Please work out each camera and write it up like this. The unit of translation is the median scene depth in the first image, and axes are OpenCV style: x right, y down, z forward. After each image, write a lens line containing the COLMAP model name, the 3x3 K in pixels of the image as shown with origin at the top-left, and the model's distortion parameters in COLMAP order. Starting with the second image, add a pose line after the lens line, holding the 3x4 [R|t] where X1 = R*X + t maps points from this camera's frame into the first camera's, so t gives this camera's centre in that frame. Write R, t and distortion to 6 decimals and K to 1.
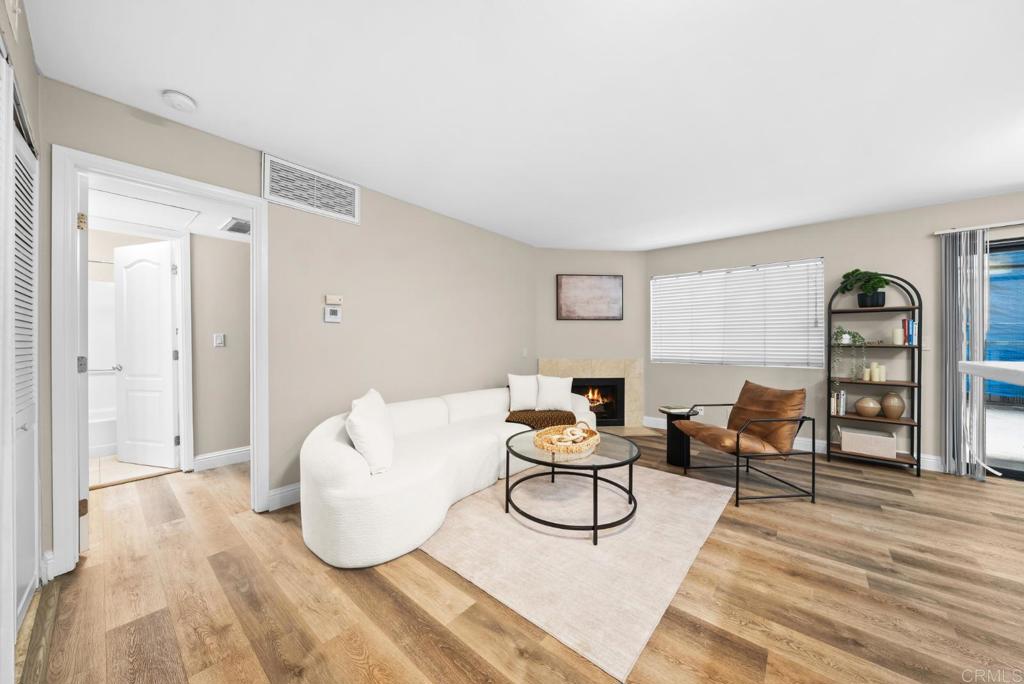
lens RADIAL K [[354.7, 0, 509.4], [0, 354.7, 341.9], [0, 0, 1]] dist [-0.005289, 0.000134]
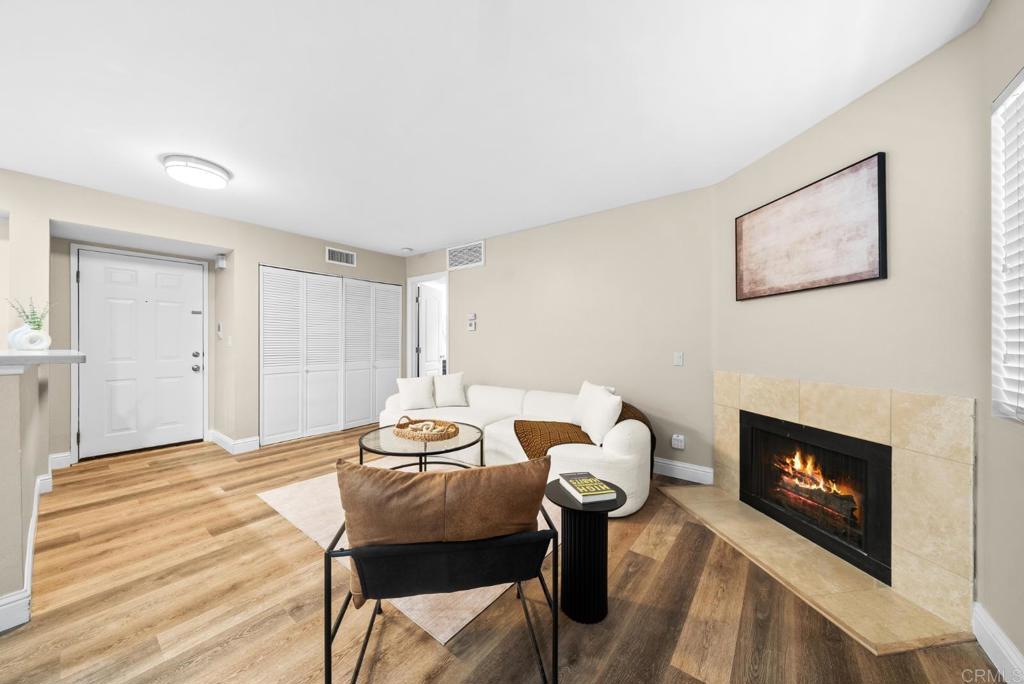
lens RADIAL K [[354.7, 0, 509.7], [0, 354.7, 343.8], [0, 0, 1]] dist [-0.005289, 0.000134]
pose [[0.046447, 0.001287, -0.998920, 1.005819], [-0.001050, 0.999999, 0.001239, 0.003676], [0.998920, 0.000992, 0.046448, 0.955131]]
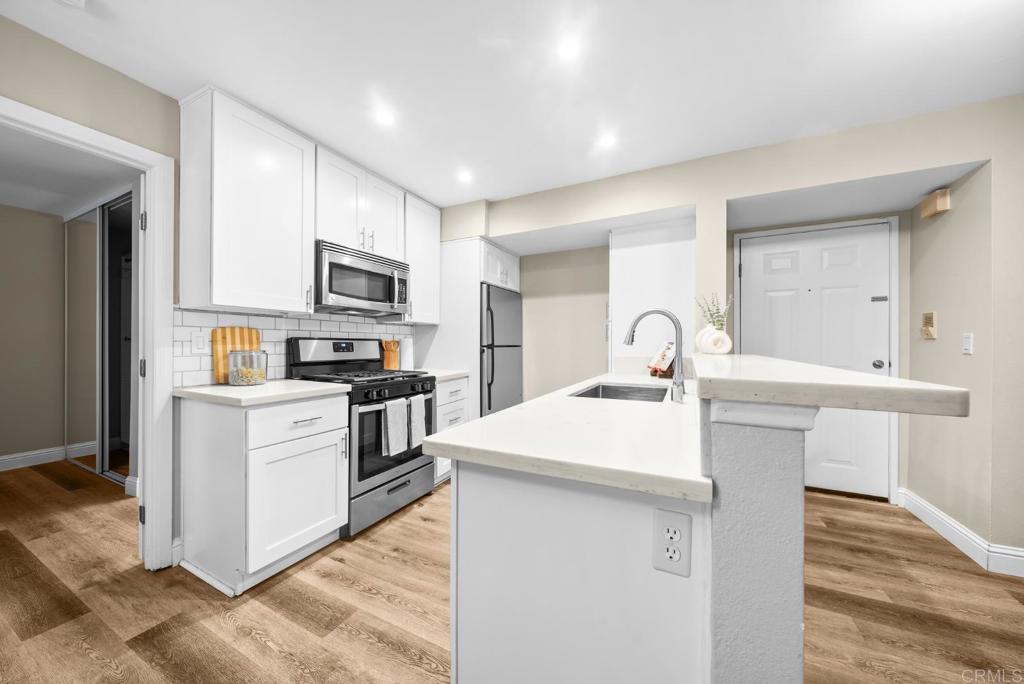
lens RADIAL K [[354.7, 0, 511.7], [0, 354.7, 345.1], [0, 0, 1]] dist [-0.005289, 0.000134]
pose [[-0.969950, -0.002257, -0.243292, 0.702740], [-0.003100, 0.999990, 0.003080, 0.001242], [0.243283, 0.003741, -0.969948, 0.470451]]
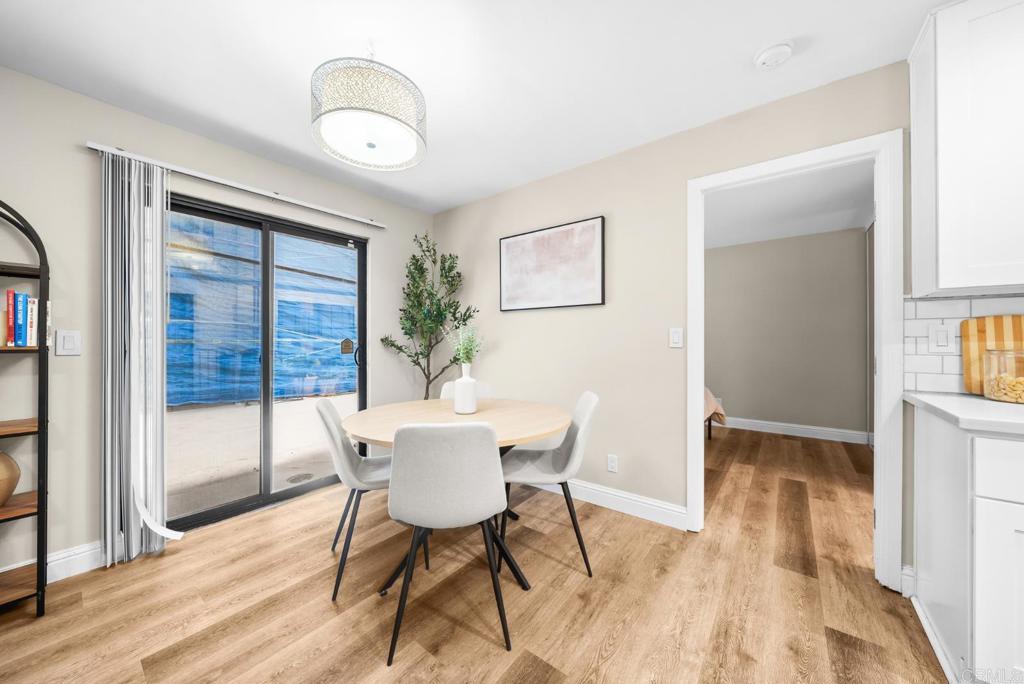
lens RADIAL K [[354.7, 0, 511.3], [0, 354.7, 338.5], [0, 0, 1]] dist [-0.005289, 0.000134]
pose [[-0.049745, 0.003882, 0.998754, 0.624032], [0.001556, 0.999992, -0.003809, 0.001385], [-0.998761, 0.001364, -0.049751, 0.359052]]
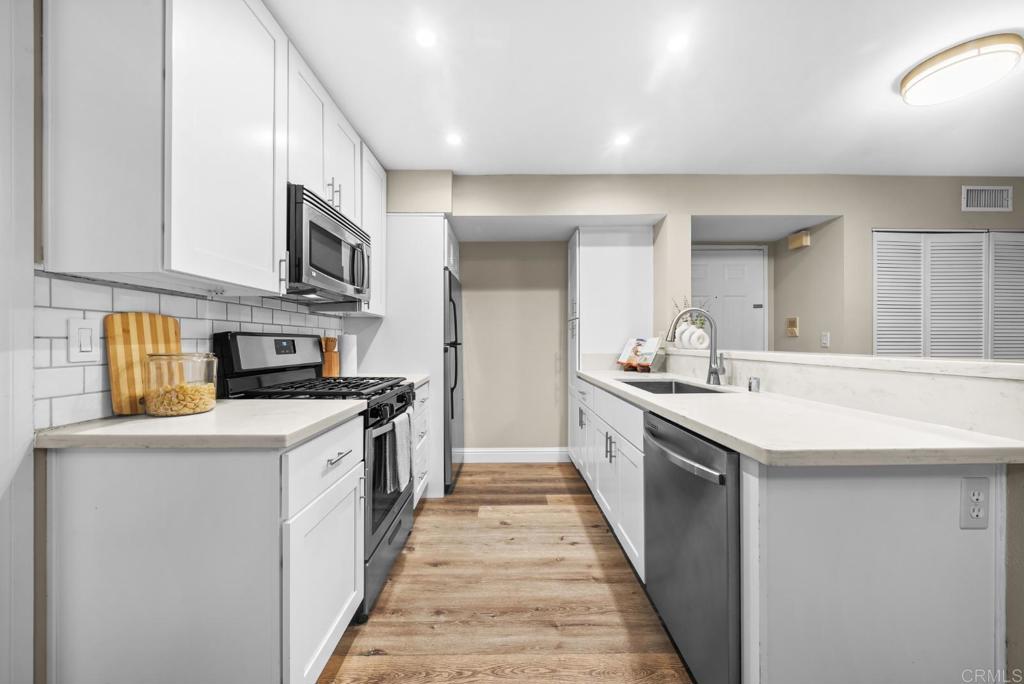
lens RADIAL K [[376.3, 0, 512.3], [0, 376.3, 342.2], [0, 0, 1]] dist [-0.002501, 0.000206]
pose [[-0.751776, 0.001816, -0.659417, 1.010911], [0.001251, 0.999998, 0.001327, 0.002194], [0.659418, 0.000173, -0.751777, 0.256826]]
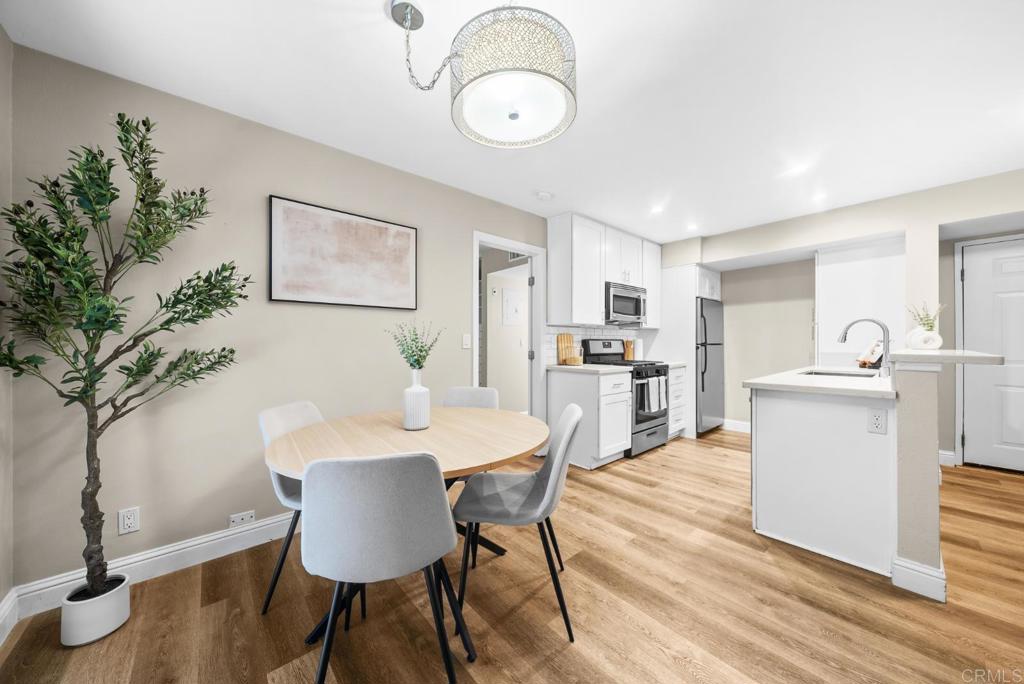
lens RADIAL K [[354.7, 0, 509.4], [0, 354.7, 343.1], [0, 0, 1]] dist [-0.005289, 0.000134]
pose [[-0.988739, 0.001008, 0.149649, 1.048225], [0.000983, 0.999999, -0.000240, 0.003241], [-0.149649, -0.000090, -0.988739, 0.926097]]
